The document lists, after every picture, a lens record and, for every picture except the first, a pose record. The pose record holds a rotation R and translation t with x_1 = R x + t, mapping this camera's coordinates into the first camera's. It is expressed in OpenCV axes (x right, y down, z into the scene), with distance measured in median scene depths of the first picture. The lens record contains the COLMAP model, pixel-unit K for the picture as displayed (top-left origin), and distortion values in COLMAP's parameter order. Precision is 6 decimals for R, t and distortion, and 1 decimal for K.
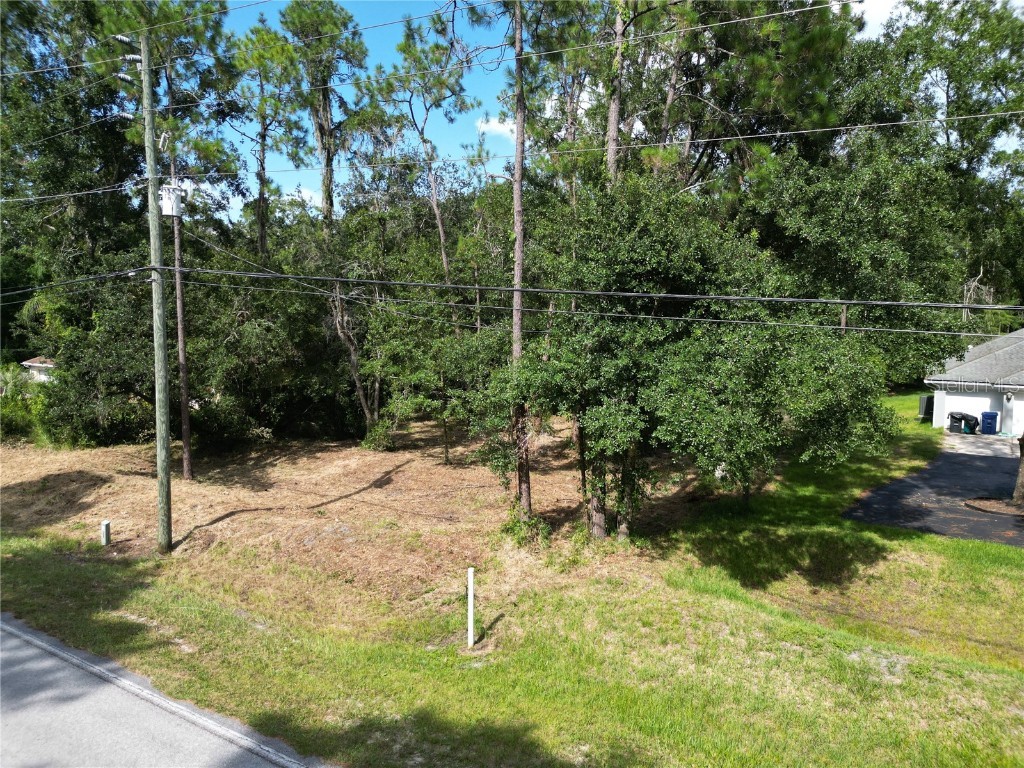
lens RADIAL K [[719.1, 0, 512.0], [0, 719.1, 384.0], [0, 0, 1]] dist [0.045207, -0.035119]
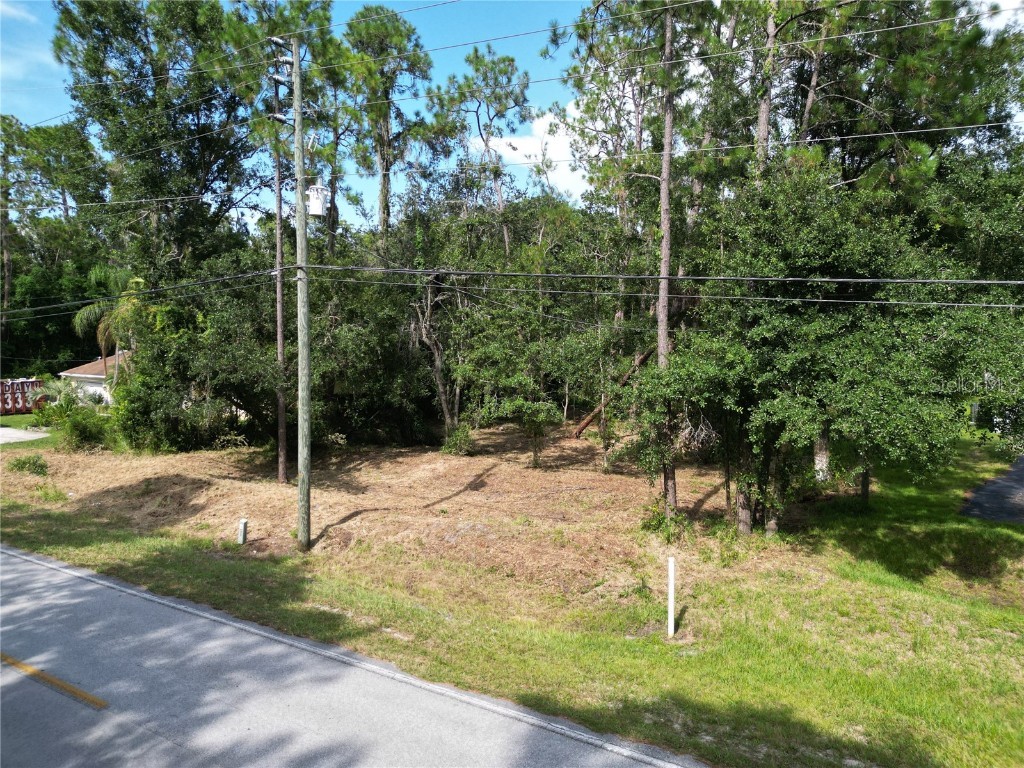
lens RADIAL K [[717.5, 0, 512.0], [0, 717.5, 384.0], [0, 0, 1]] dist [0.054907, -0.055261]
pose [[0.999920, -0.001385, 0.012556, -0.207225], [0.001659, 0.999760, -0.021824, 0.025159], [-0.012523, 0.021843, 0.999683, -0.004616]]
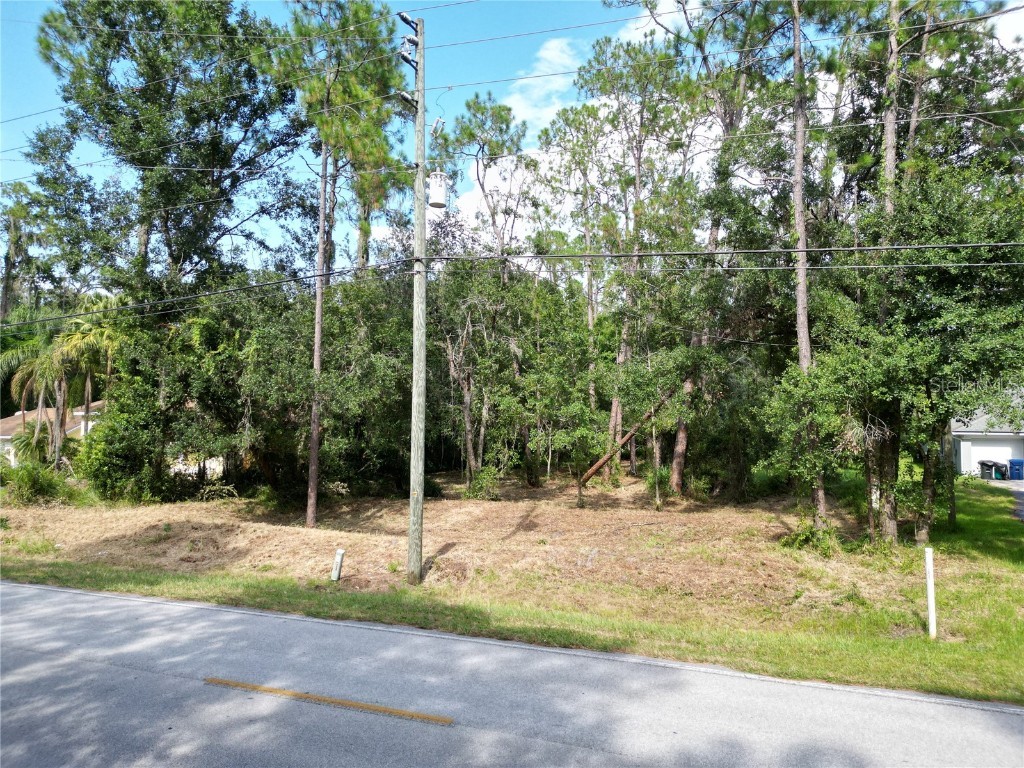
lens RADIAL K [[717.5, 0, 512.0], [0, 717.5, 384.0], [0, 0, 1]] dist [0.054907, -0.055261]
pose [[0.983930, 0.006837, 0.178425, -0.528822], [0.017731, 0.990586, -0.135740, 0.117812], [-0.177673, 0.136722, 0.974546, 0.119240]]
